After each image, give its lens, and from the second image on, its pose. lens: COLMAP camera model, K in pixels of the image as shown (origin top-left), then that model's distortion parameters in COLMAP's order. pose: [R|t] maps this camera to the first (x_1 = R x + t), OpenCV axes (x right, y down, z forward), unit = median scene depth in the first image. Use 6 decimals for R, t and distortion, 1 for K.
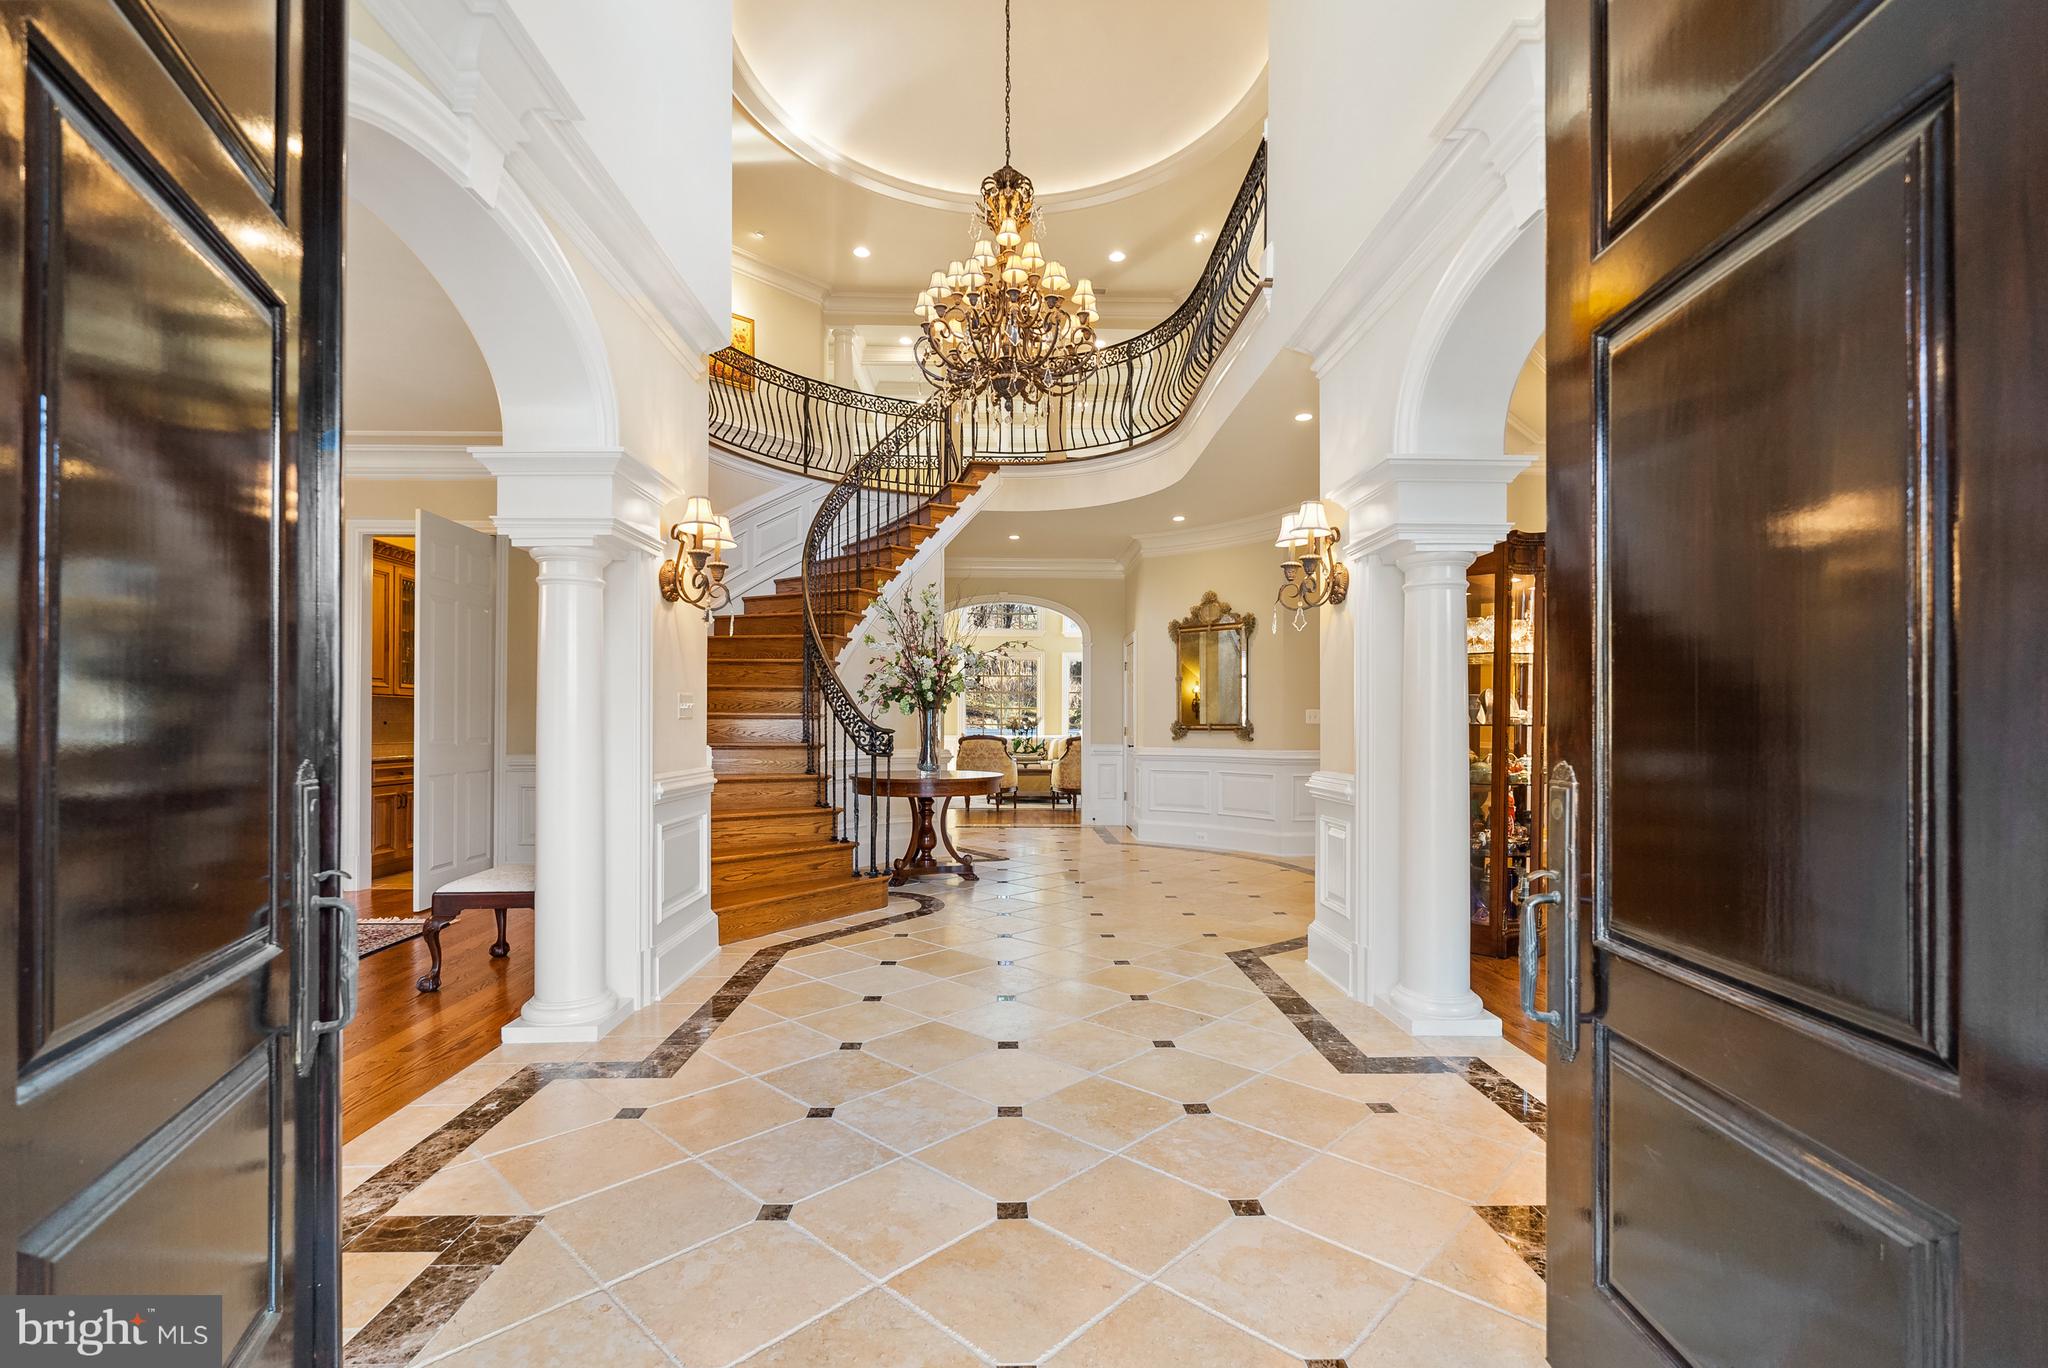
lens RADIAL K [[923.7, 0, 1025.4], [0, 923.7, 721.5], [0, 0, 1]] dist [-0.000577, -0.000158]
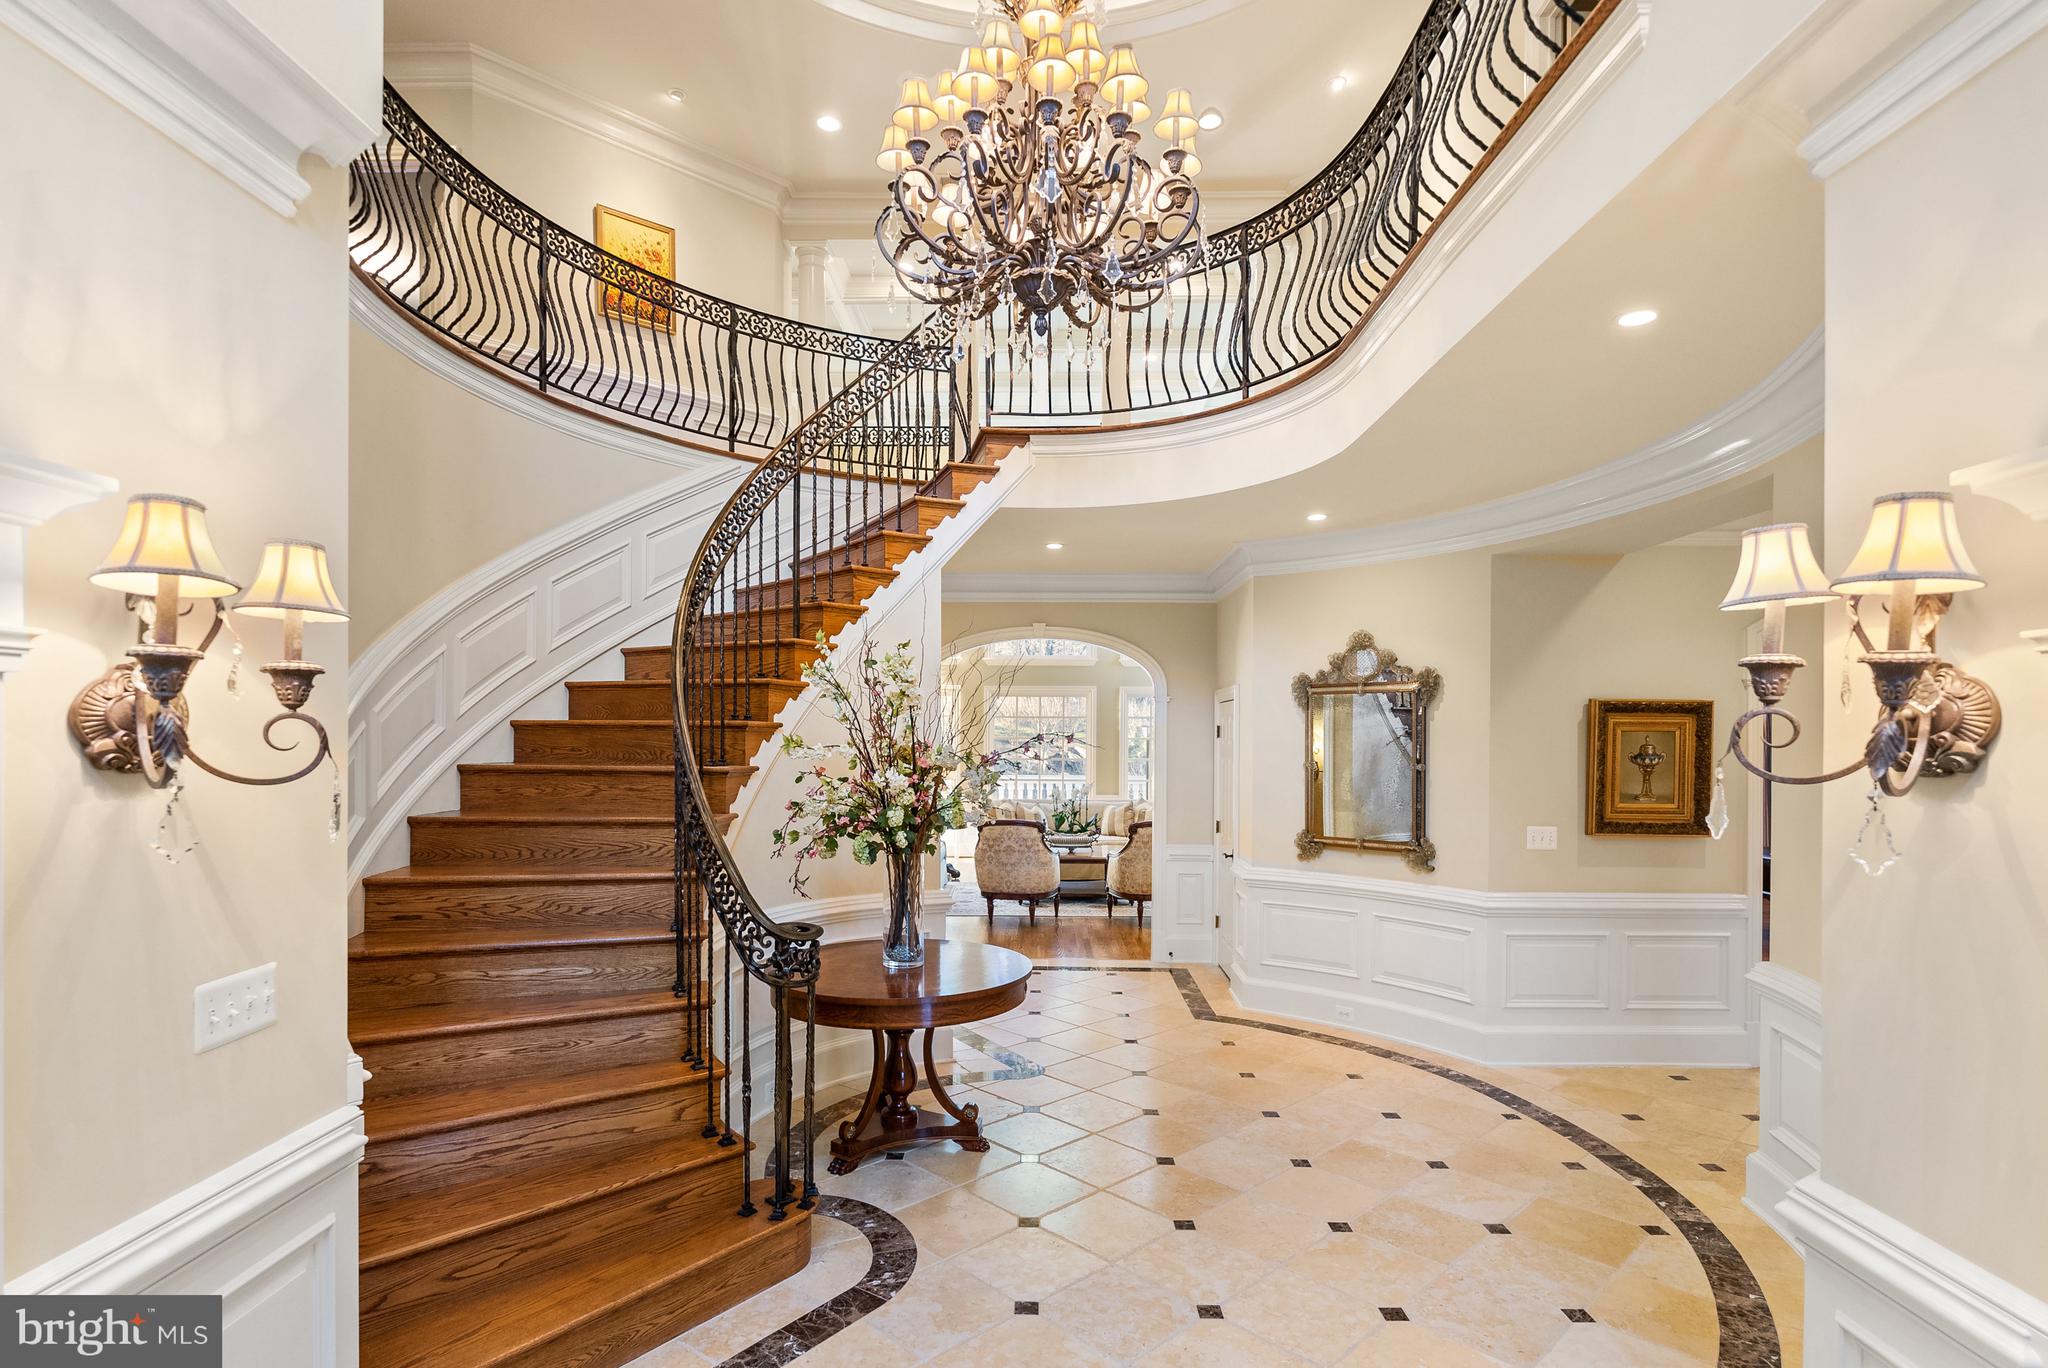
lens RADIAL K [[1029.5, 0, 1021.3], [0, 1029.5, 740.9], [0, 0, 1]] dist [-0.003827, -0.000560]
pose [[0.998809, 0.001987, -0.048750, 0.000544], [-0.001673, 0.999978, 0.006465, -0.079682], [0.048762, -0.006376, 0.998790, 0.323586]]
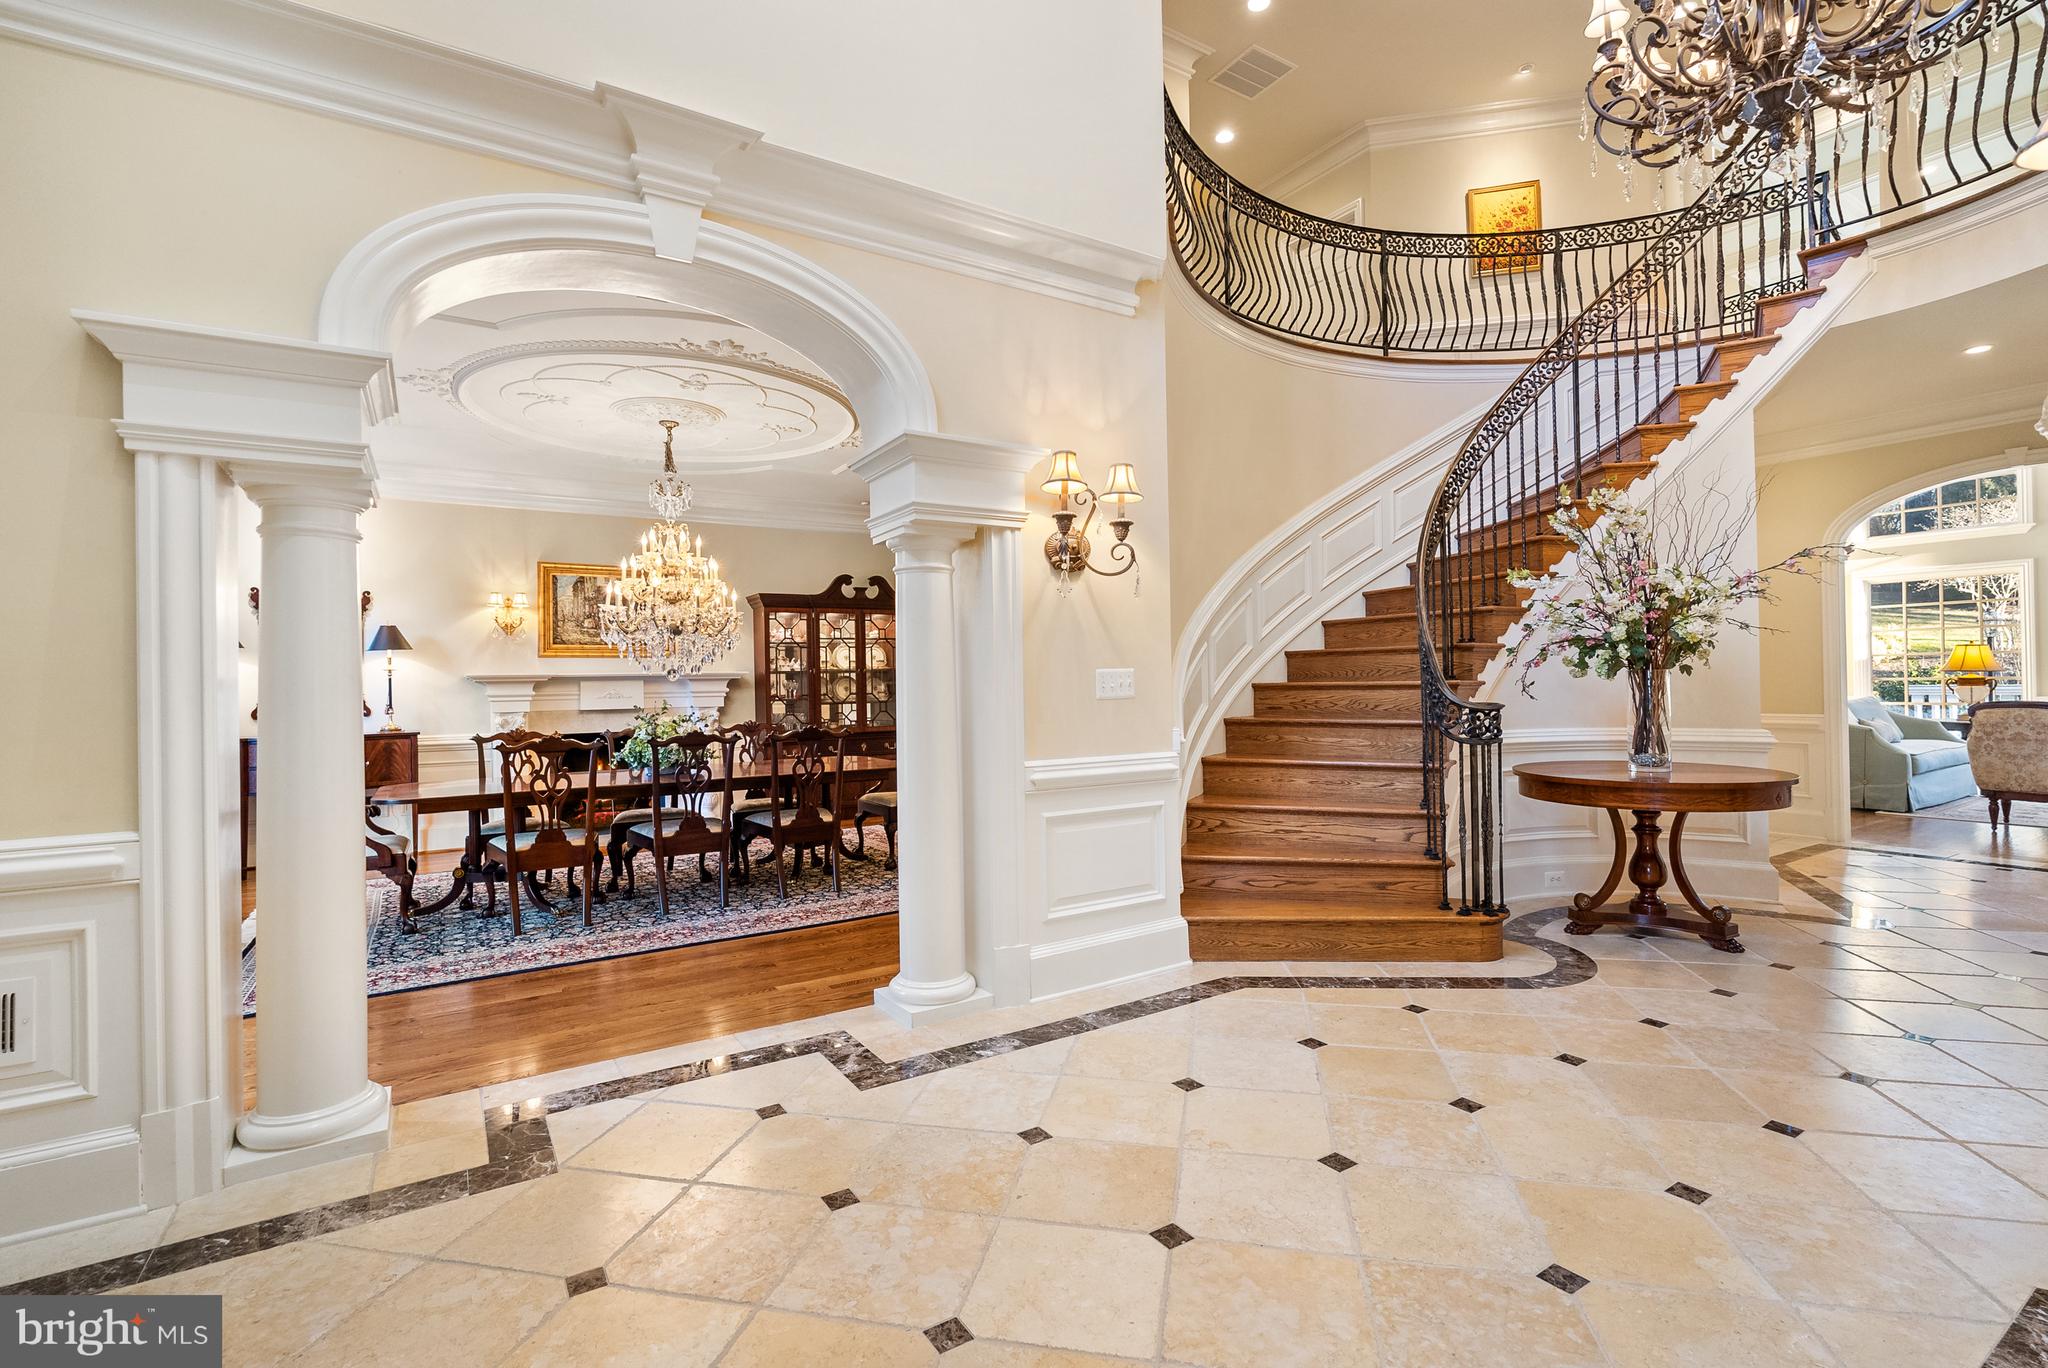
lens RADIAL K [[933.2, 0, 1028.5], [0, 933.2, 679.0], [0, 0, 1]] dist [-0.001561, -0.000591]
pose [[0.512046, -0.017776, -0.858774, 0.210923], [0.019445, 0.999770, -0.009100, -0.008580], [0.858738, -0.012039, 0.512274, 0.266803]]
